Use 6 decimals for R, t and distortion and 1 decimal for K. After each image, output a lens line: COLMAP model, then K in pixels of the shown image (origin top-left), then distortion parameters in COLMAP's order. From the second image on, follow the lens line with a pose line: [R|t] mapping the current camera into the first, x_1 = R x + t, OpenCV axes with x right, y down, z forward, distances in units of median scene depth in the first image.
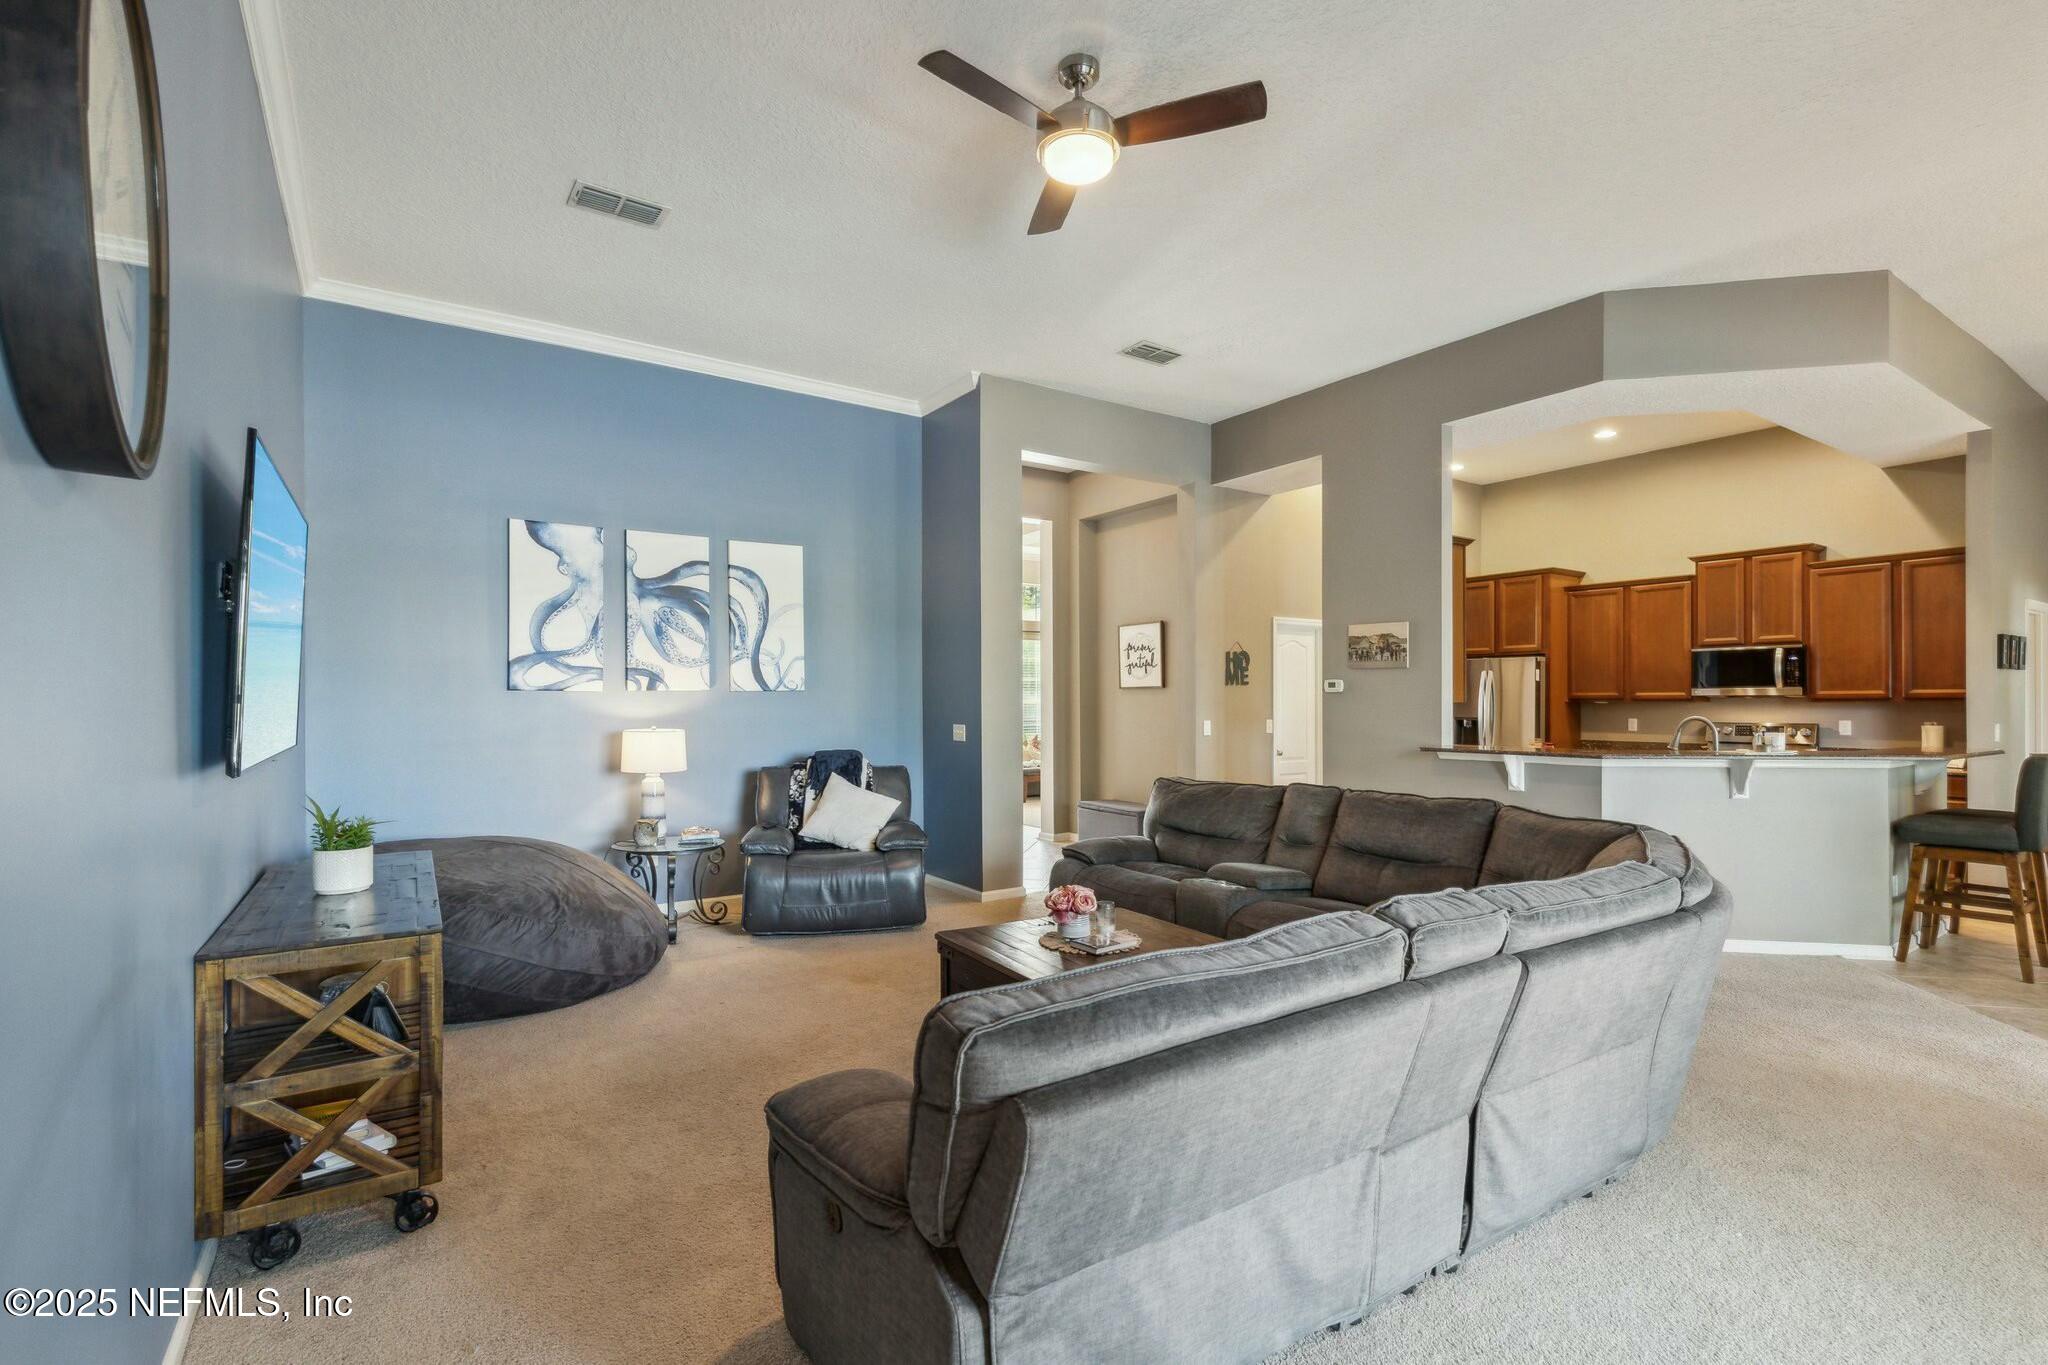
lens RADIAL K [[928.7, 0, 1029.8], [0, 928.7, 715.2], [0, 0, 1]] dist [0.004539, -0.000961]
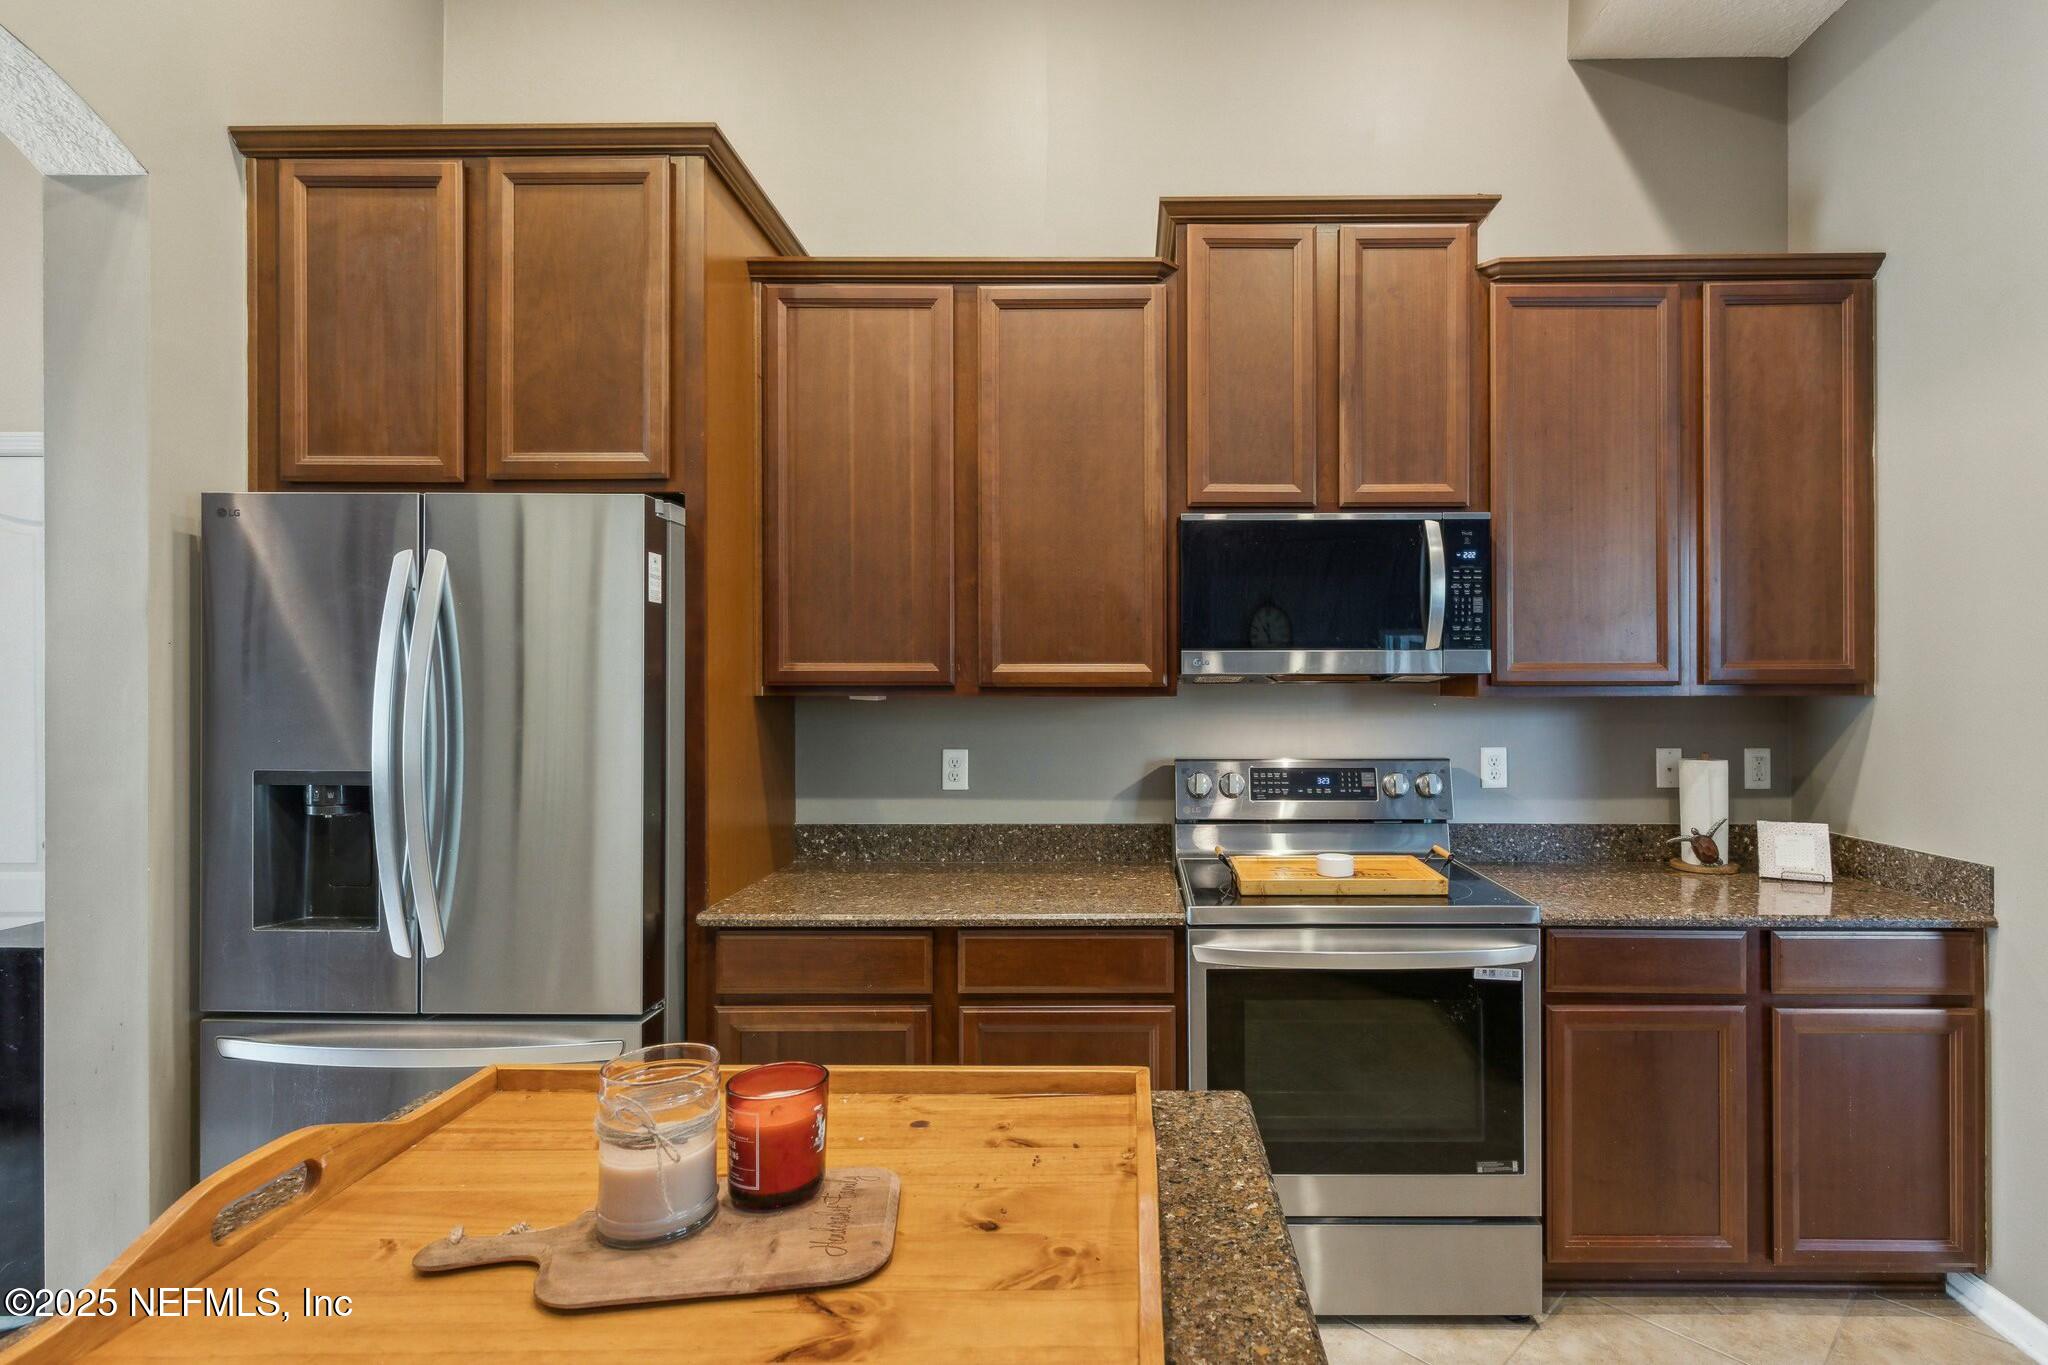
lens RADIAL K [[959.7, 0, 1114.7], [0, 959.7, 688.2], [0, 0, 1]] dist [0.001770, 0.000681]
pose [[0.569942, 0.001549, 0.821684, 0.587669], [0.012108, 0.999874, -0.010284, -0.018117], [-0.821596, 0.015810, 0.569851, 1.090747]]
